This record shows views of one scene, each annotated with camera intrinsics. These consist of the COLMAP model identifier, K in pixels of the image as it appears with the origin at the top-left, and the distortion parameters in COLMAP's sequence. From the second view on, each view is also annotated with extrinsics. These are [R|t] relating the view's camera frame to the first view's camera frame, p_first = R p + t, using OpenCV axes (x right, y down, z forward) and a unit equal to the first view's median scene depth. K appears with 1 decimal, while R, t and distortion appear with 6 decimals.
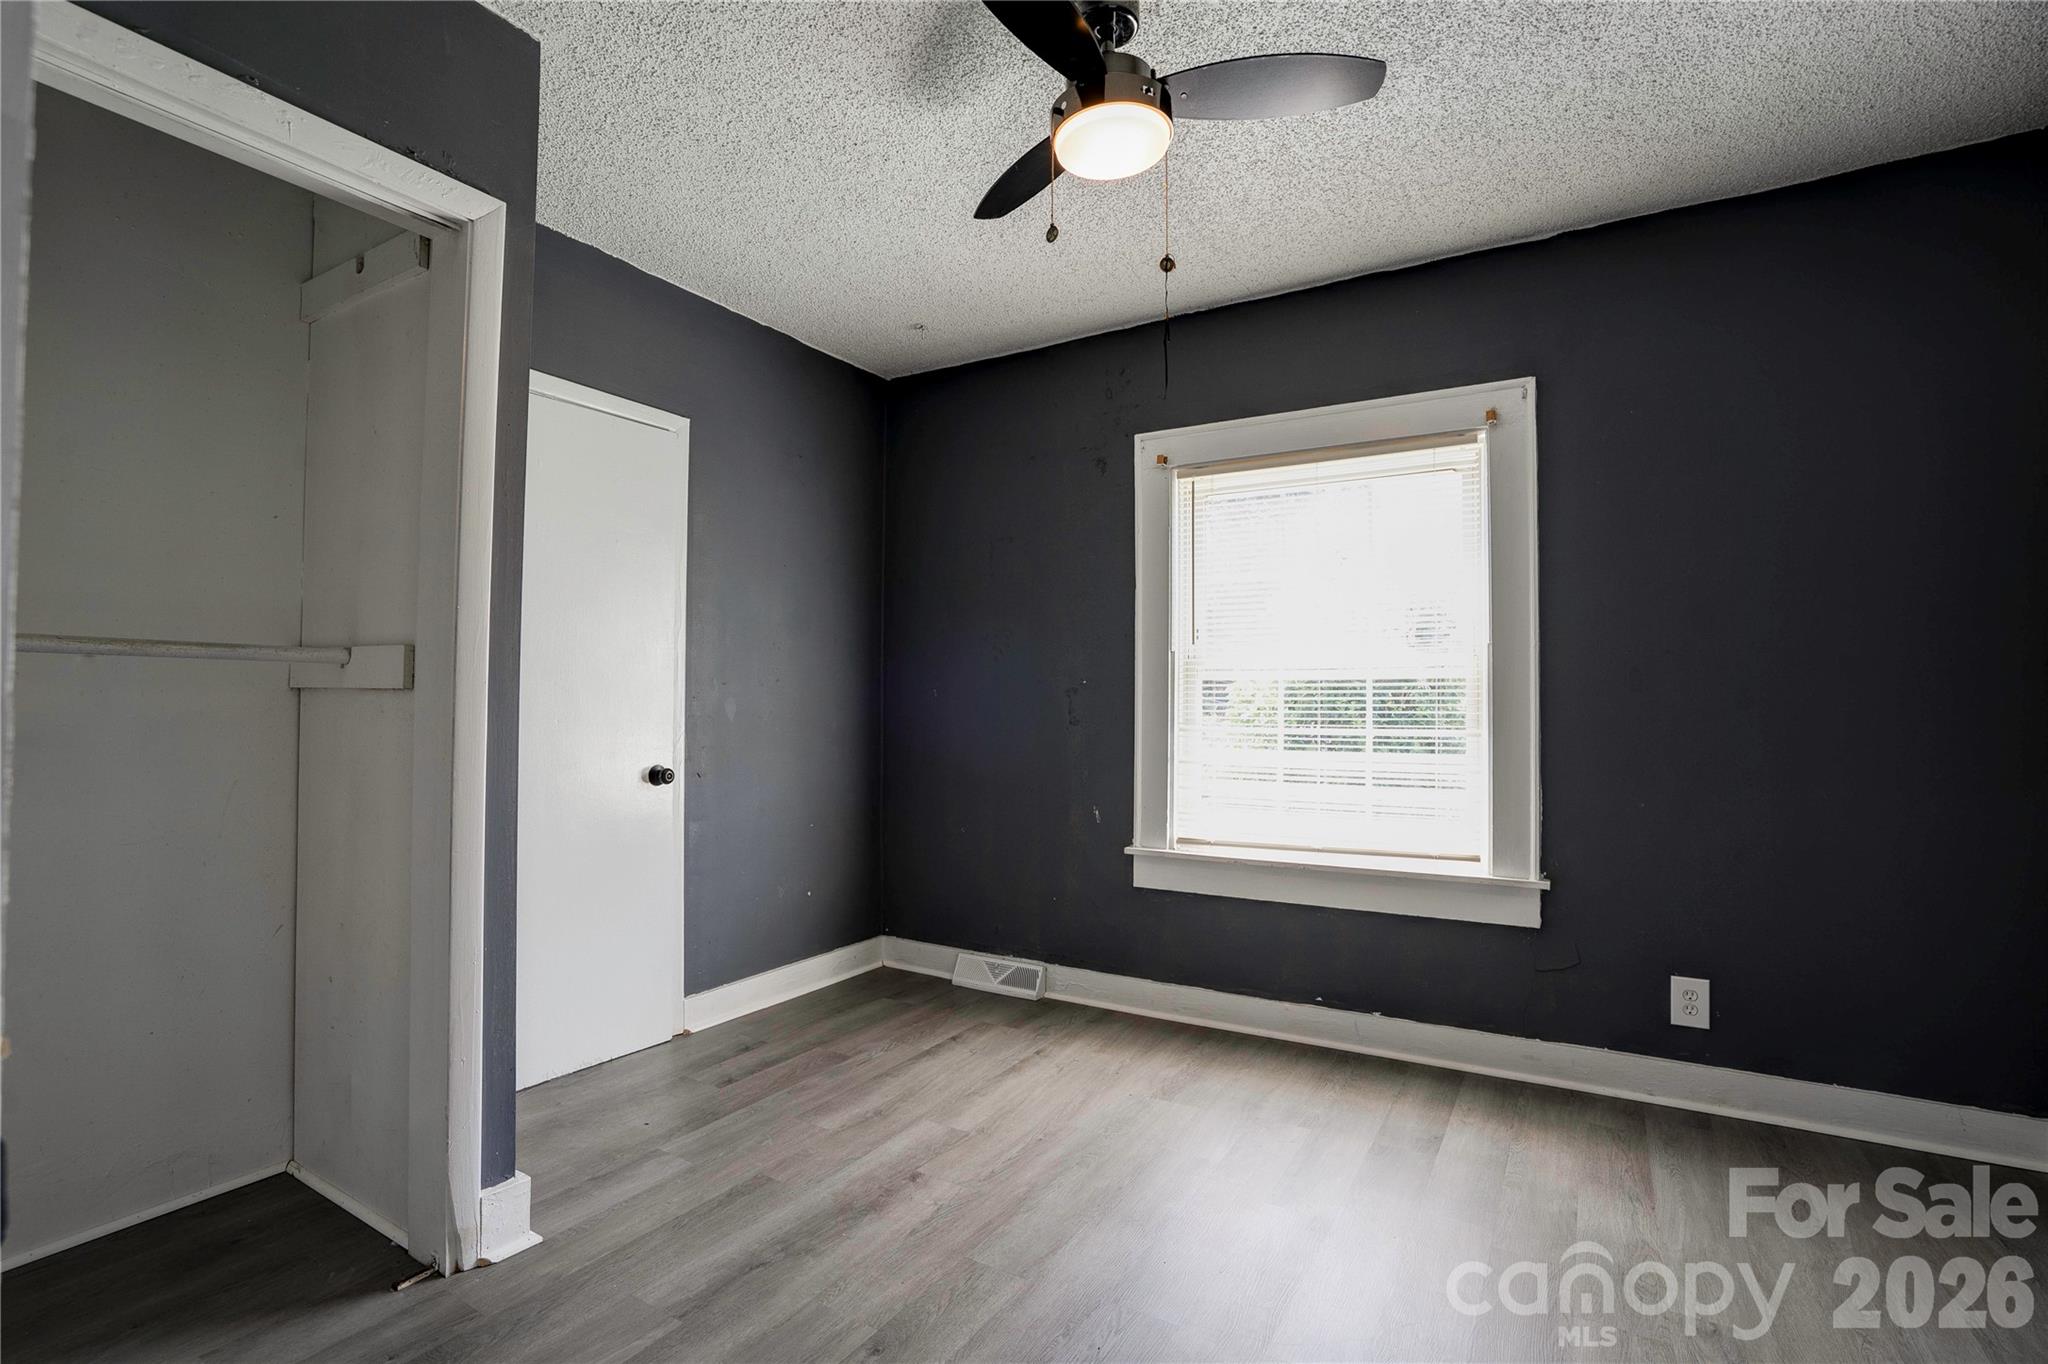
lens RADIAL K [[956.7, 0, 1009.4], [0, 956.7, 679.9], [0, 0, 1]] dist [-0.066329, 0.028586]
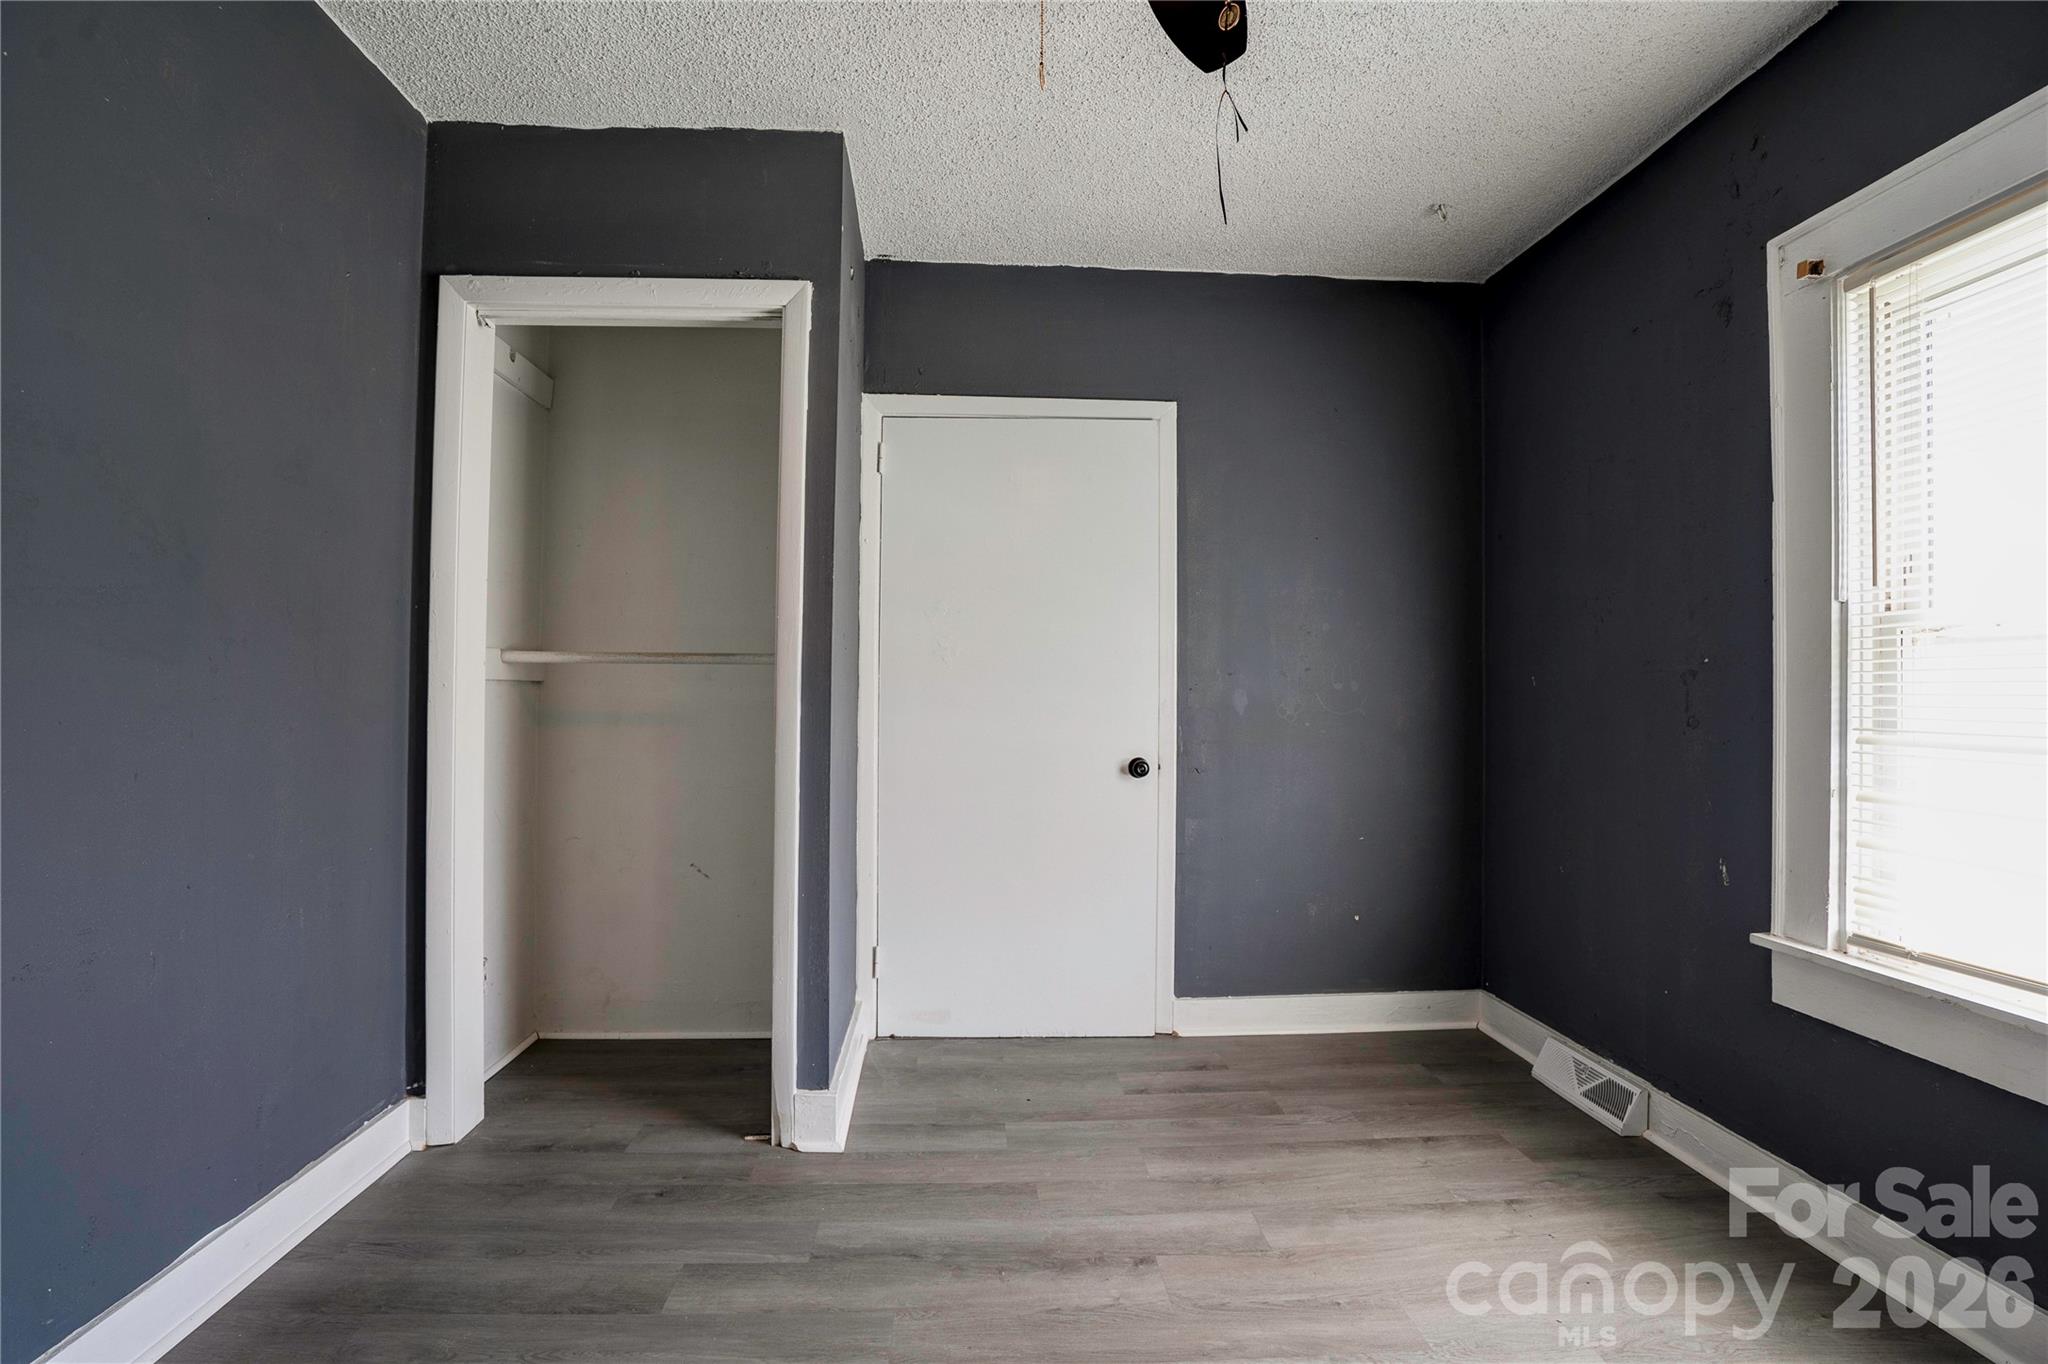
lens RADIAL K [[956.7, 0, 1009.4], [0, 956.7, 679.9], [0, 0, 1]] dist [-0.066329, 0.028586]
pose [[0.566461, -0.014054, -0.823969, 0.369835], [0.019556, 0.999802, -0.003609, 0.009164], [0.823857, -0.014069, 0.566624, 0.309975]]
